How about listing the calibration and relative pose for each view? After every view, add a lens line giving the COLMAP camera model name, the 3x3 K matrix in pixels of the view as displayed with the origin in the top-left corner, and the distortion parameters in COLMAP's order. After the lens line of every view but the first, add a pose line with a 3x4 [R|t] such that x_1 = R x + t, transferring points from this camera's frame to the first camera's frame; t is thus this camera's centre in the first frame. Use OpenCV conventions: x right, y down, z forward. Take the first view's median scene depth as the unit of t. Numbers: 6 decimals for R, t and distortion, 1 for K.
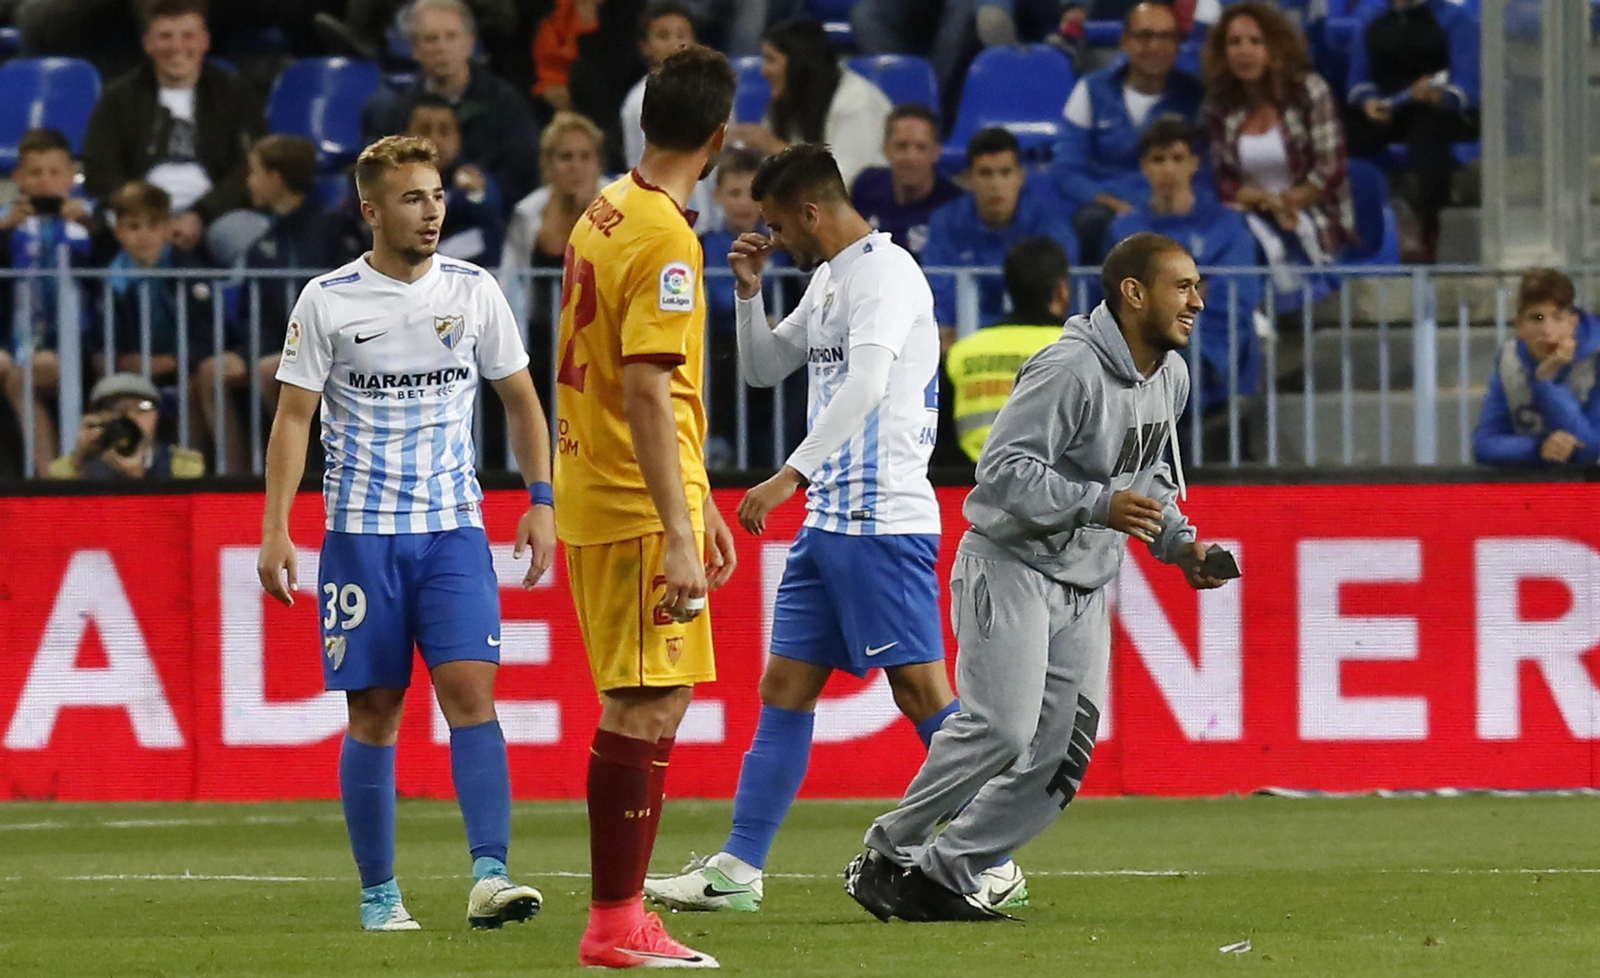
lens RADIAL K [[649.2, 0, 800.0], [0, 649.2, 489.0], [0, 0, 1]] dist [-0.000702, 0.000382]
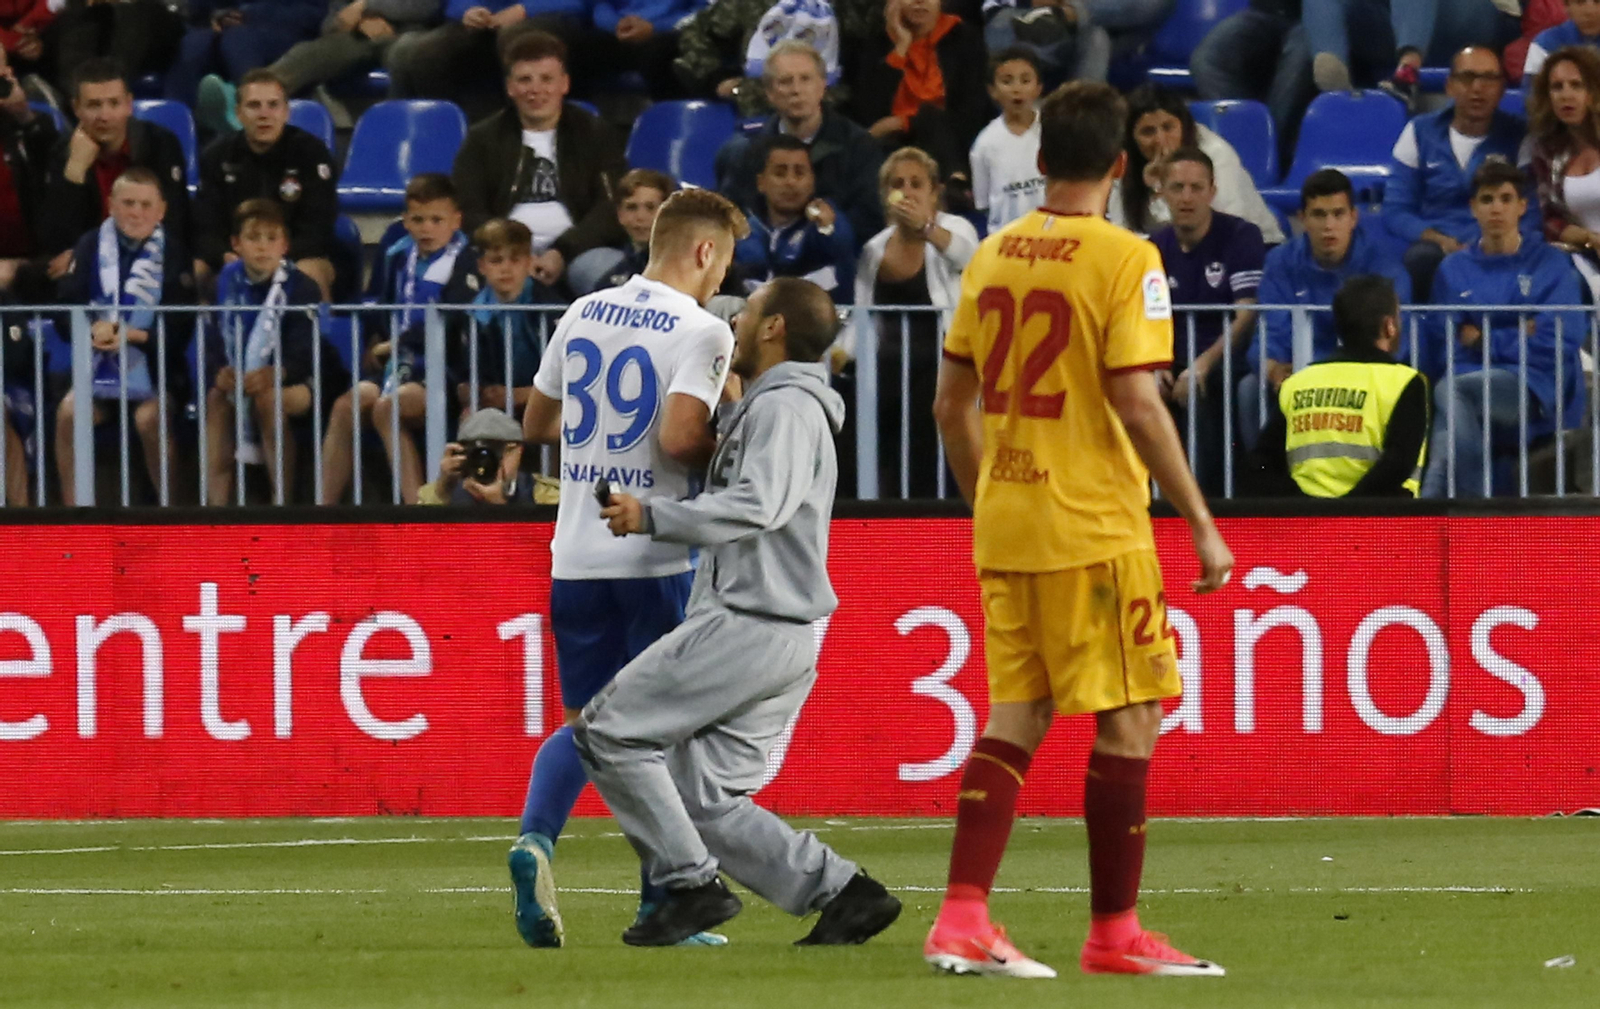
lens RADIAL K [[641.7, 0, 799.9], [0, 641.7, 512.1], [0, 0, 1]] dist [0.002544, -0.000100]
pose [[0.999995, 0.003172, -0.000060, -0.541726], [-0.003172, 0.999994, 0.001484, -0.009096], [0.000065, -0.001484, 0.999999, -0.026893]]
